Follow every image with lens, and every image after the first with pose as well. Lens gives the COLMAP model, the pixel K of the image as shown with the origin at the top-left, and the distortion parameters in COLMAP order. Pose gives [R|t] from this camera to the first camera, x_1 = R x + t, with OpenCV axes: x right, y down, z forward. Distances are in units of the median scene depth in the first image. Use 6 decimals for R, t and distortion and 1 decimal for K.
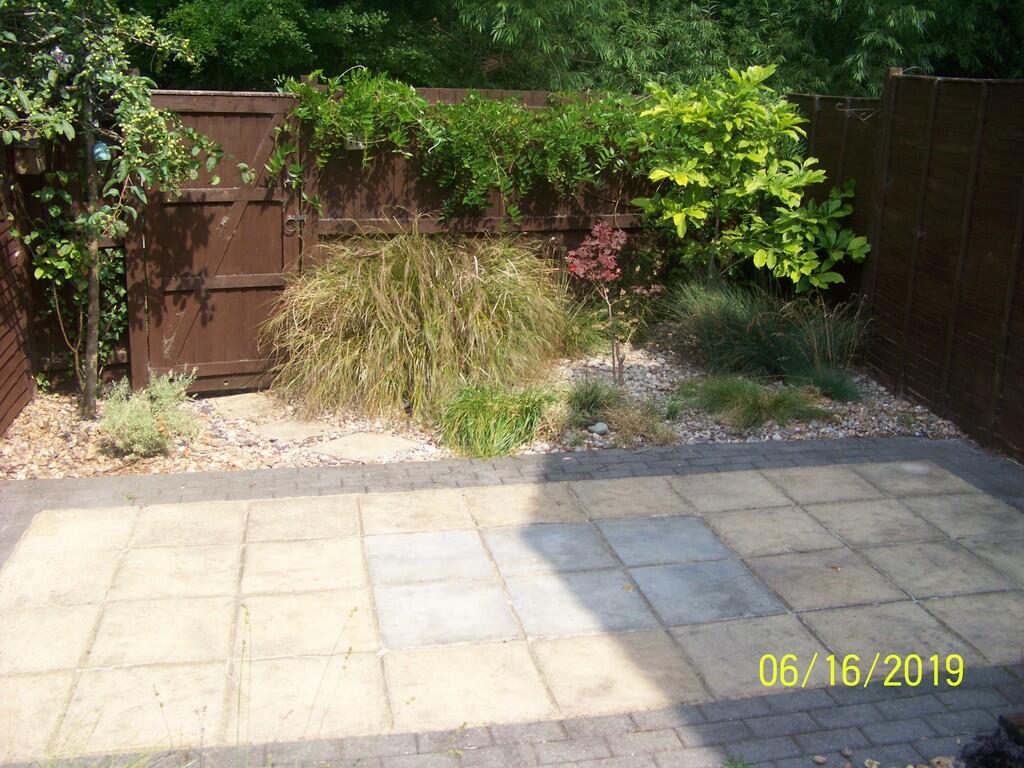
lens RADIAL K [[1147.2, 0, 512.0], [0, 1147.2, 384.0], [0, 0, 1]] dist [-0.300958, 0.475556]
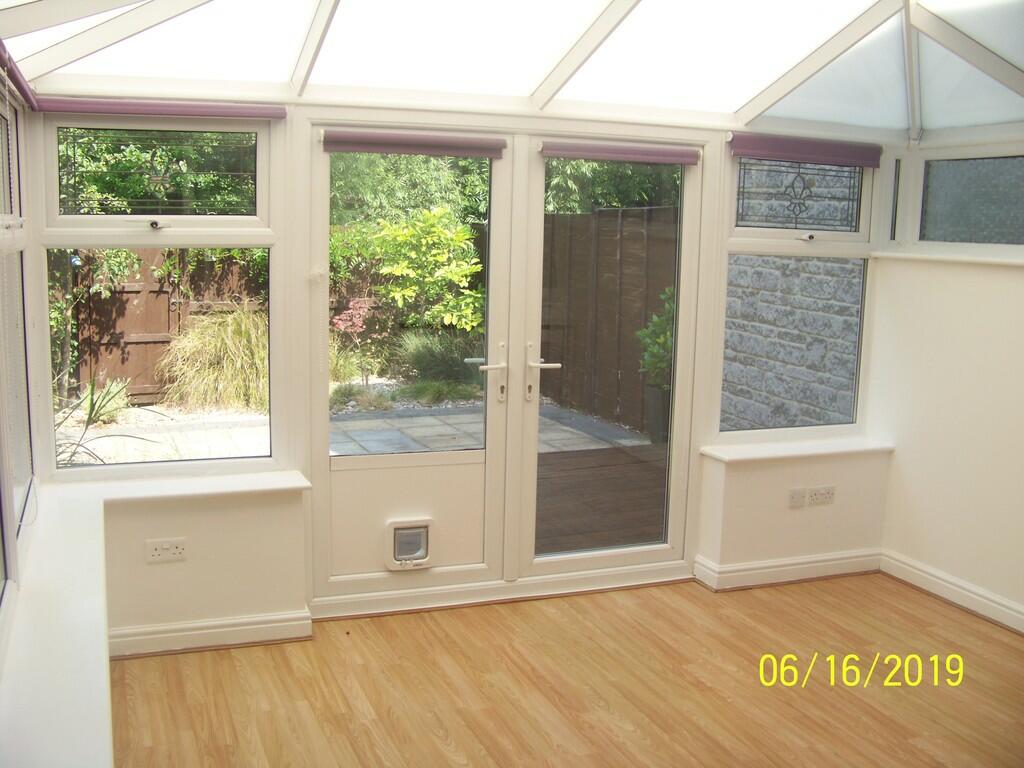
lens RADIAL K [[1147.2, 0, 512.0], [0, 1147.2, 384.0], [0, 0, 1]] dist [-0.300958, 0.475556]
pose [[0.984457, -0.030291, 0.172992, 0.011507], [0.049605, 0.992865, -0.108440, 0.188504], [-0.168473, 0.115336, 0.978935, -0.735317]]
